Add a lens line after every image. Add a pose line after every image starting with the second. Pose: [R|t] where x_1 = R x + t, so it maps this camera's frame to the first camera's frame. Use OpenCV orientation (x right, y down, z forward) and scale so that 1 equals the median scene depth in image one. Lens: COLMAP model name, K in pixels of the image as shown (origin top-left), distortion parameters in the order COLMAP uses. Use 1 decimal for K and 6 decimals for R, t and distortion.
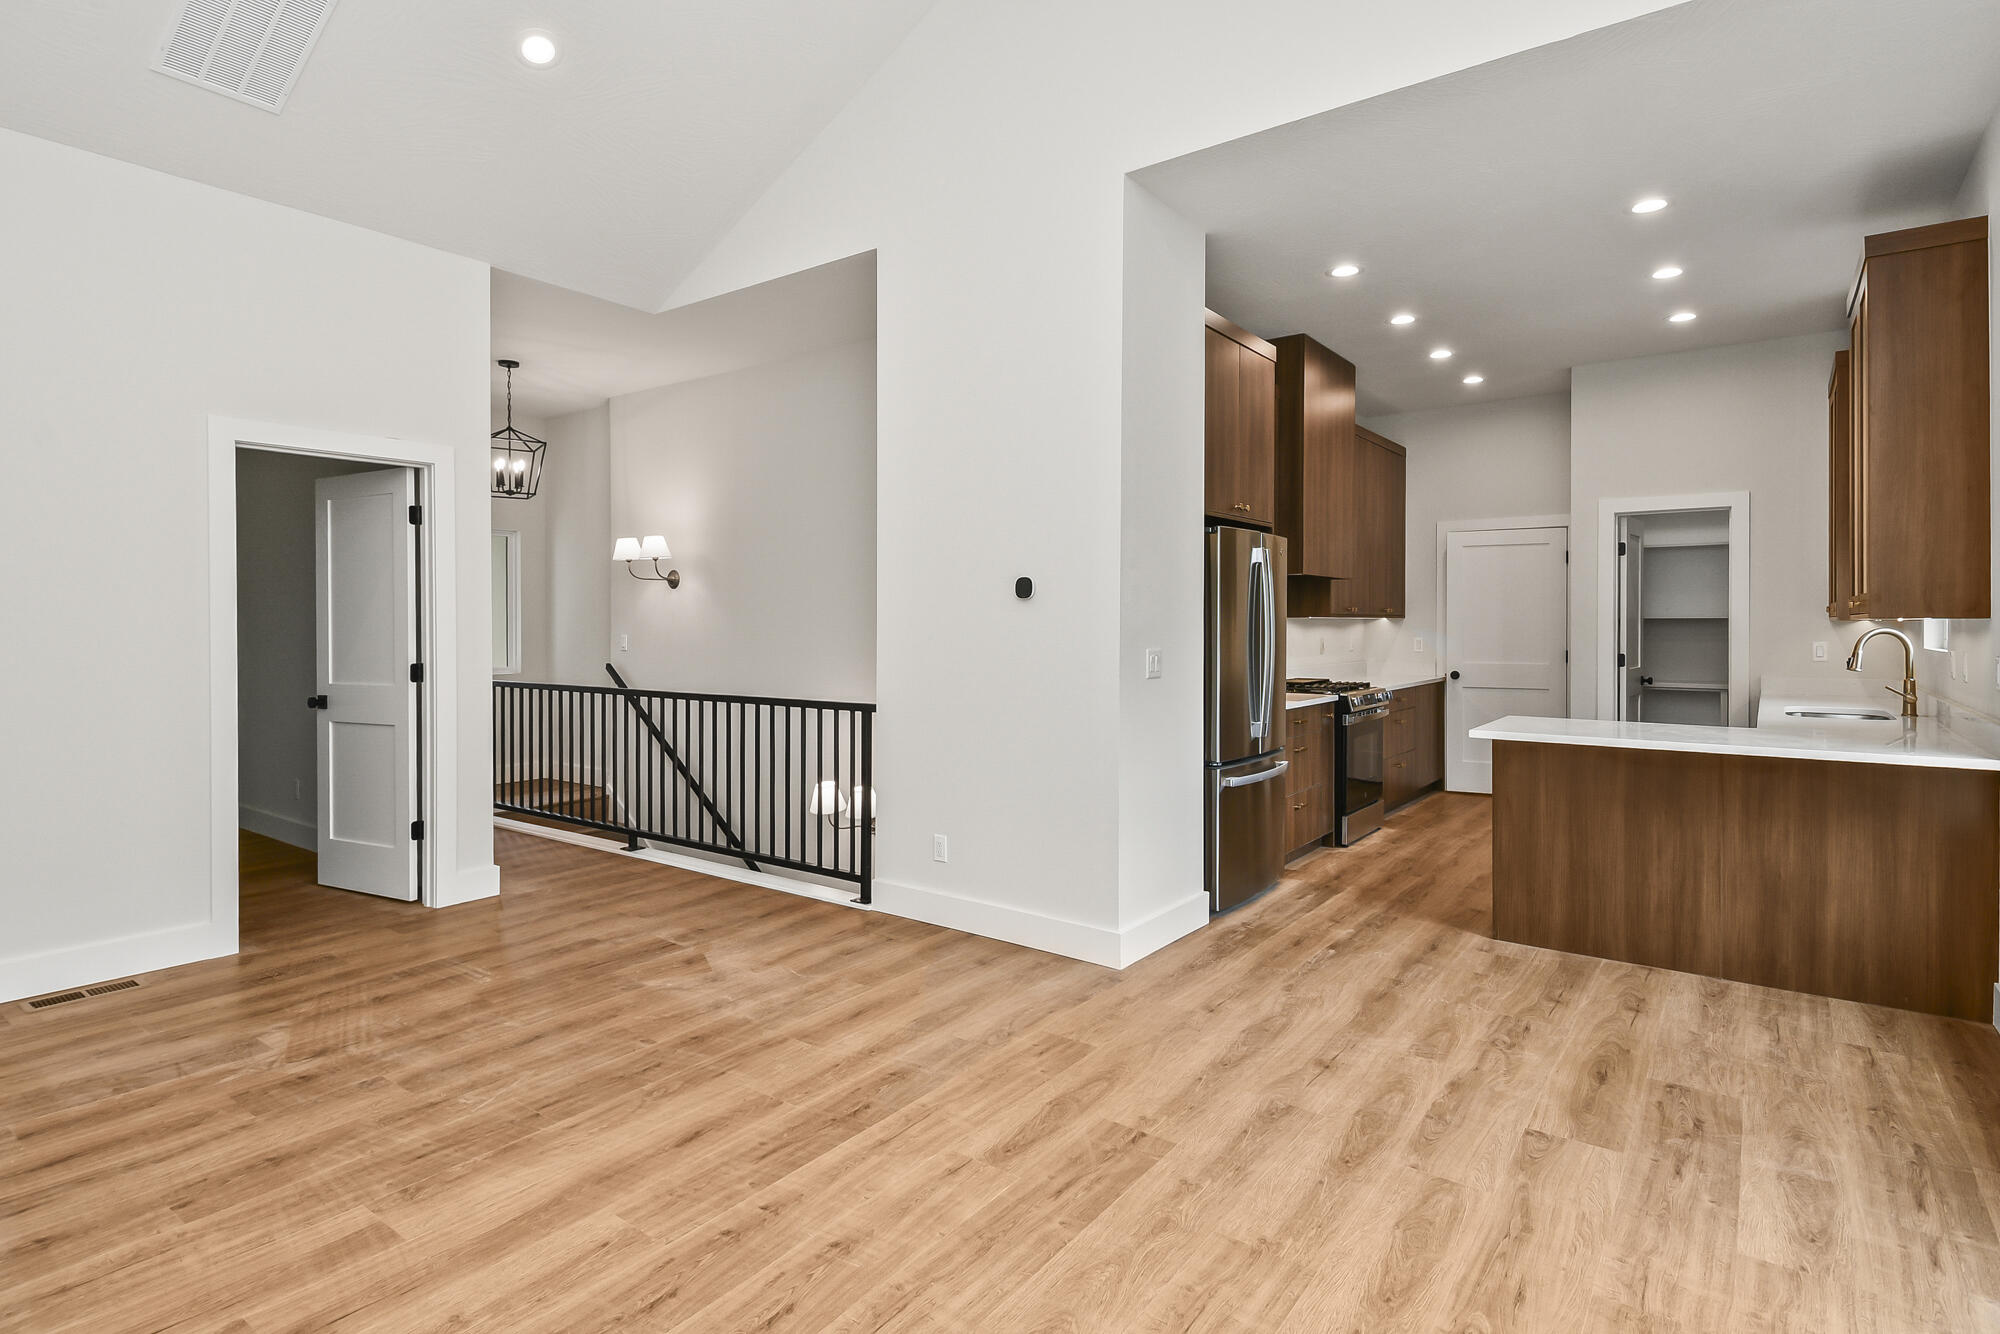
lens RADIAL K [[1013.4, 0, 969.3], [0, 1013.4, 628.4], [0, 0, 1]] dist [0.029298, -0.020670]
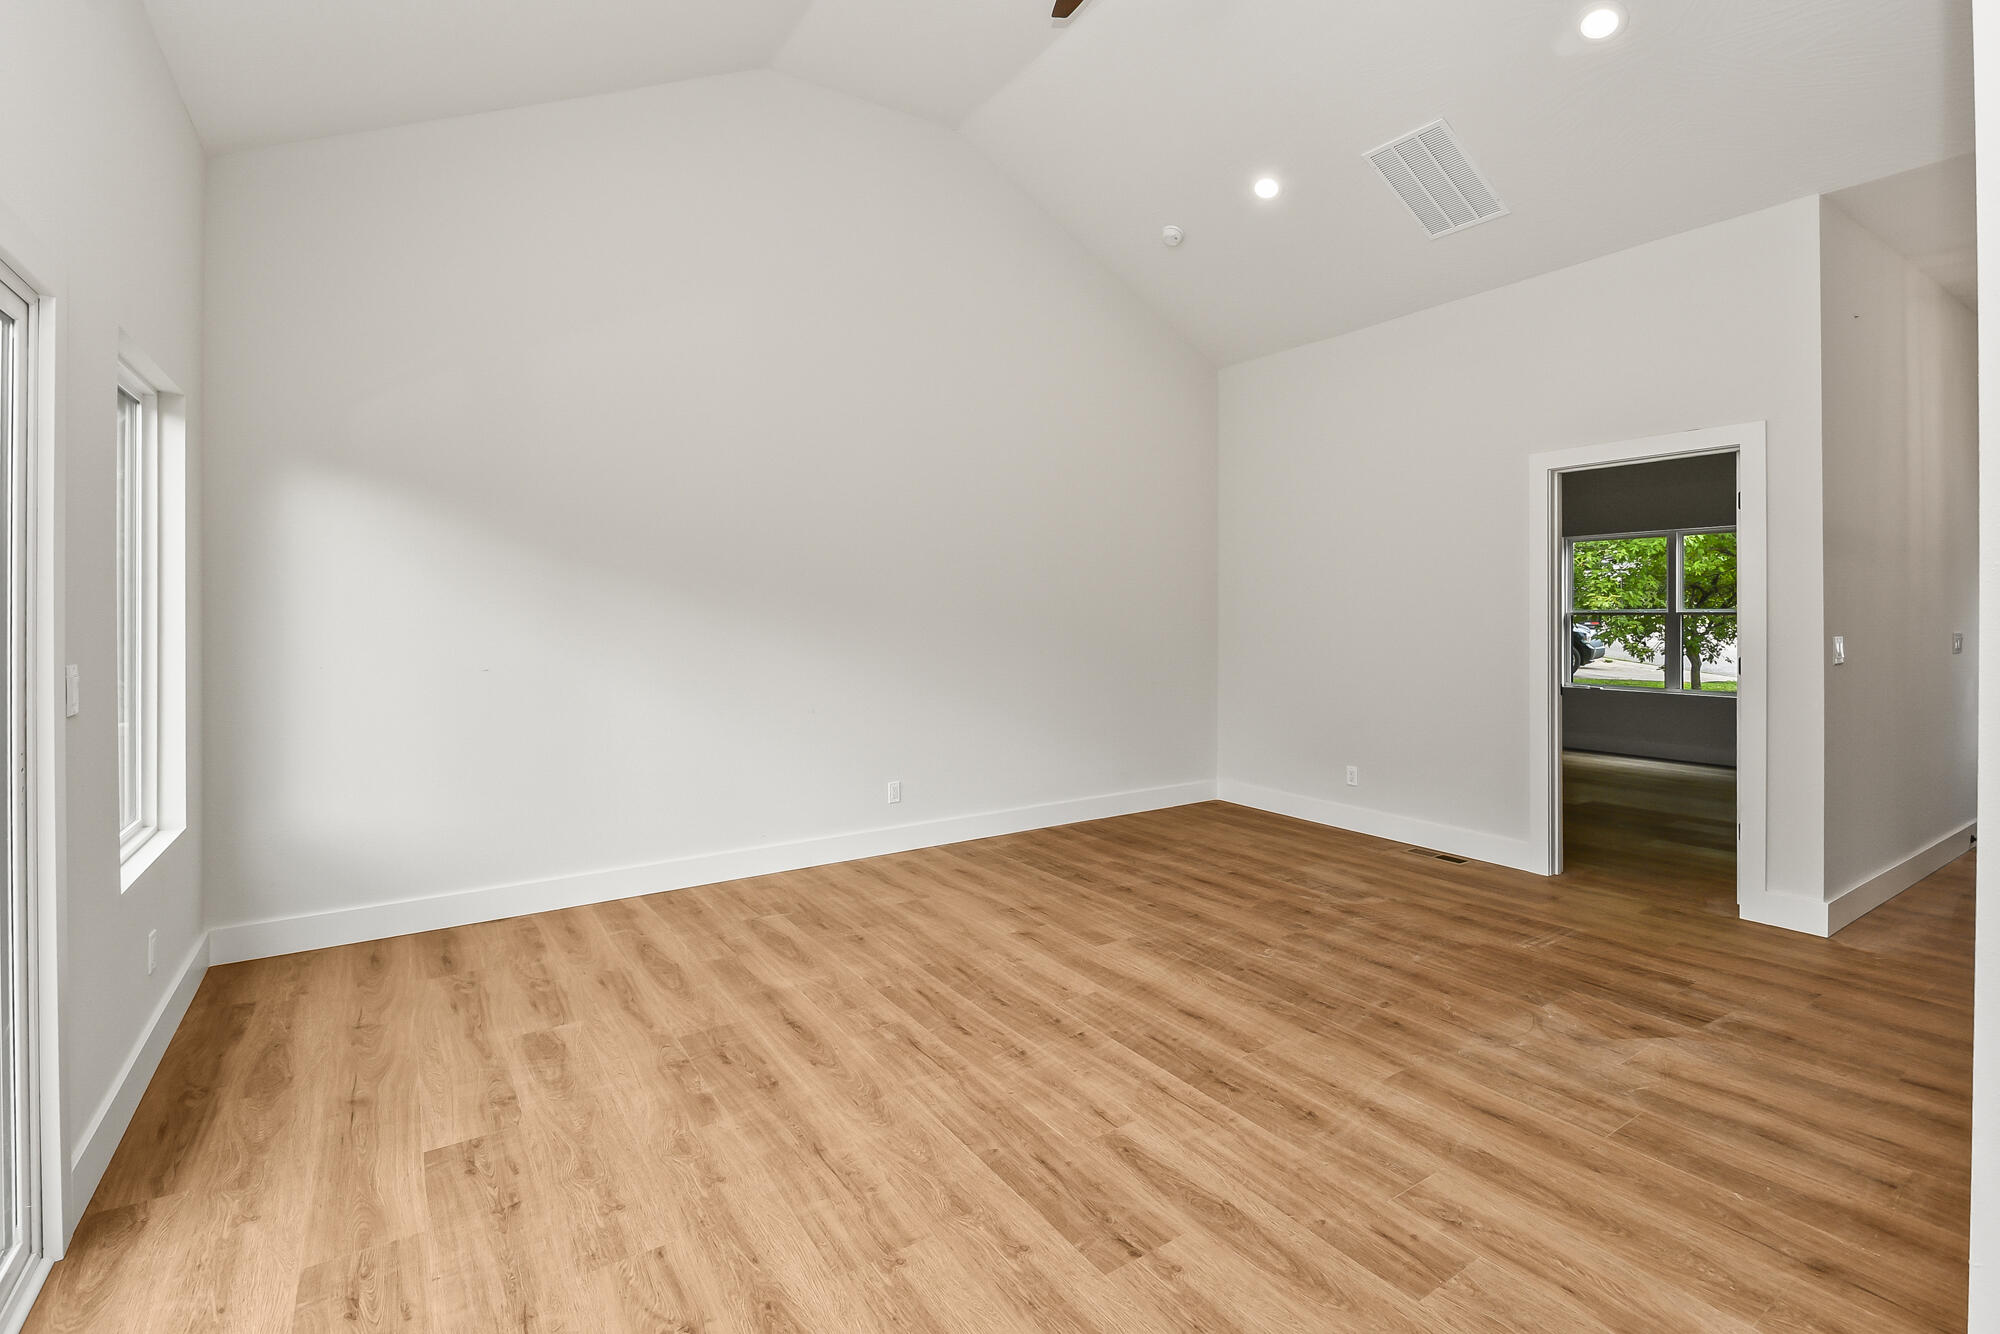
lens RADIAL K [[879.9, 0, 997.3], [0, 879.9, 613.1], [0, 0, 1]] dist [0.031644, -0.023664]
pose [[-0.313212, -0.000127, -0.949683, 0.607706], [-0.002818, 0.999996, 0.000795, -0.008385], [0.949679, 0.002926, -0.313211, 0.776409]]
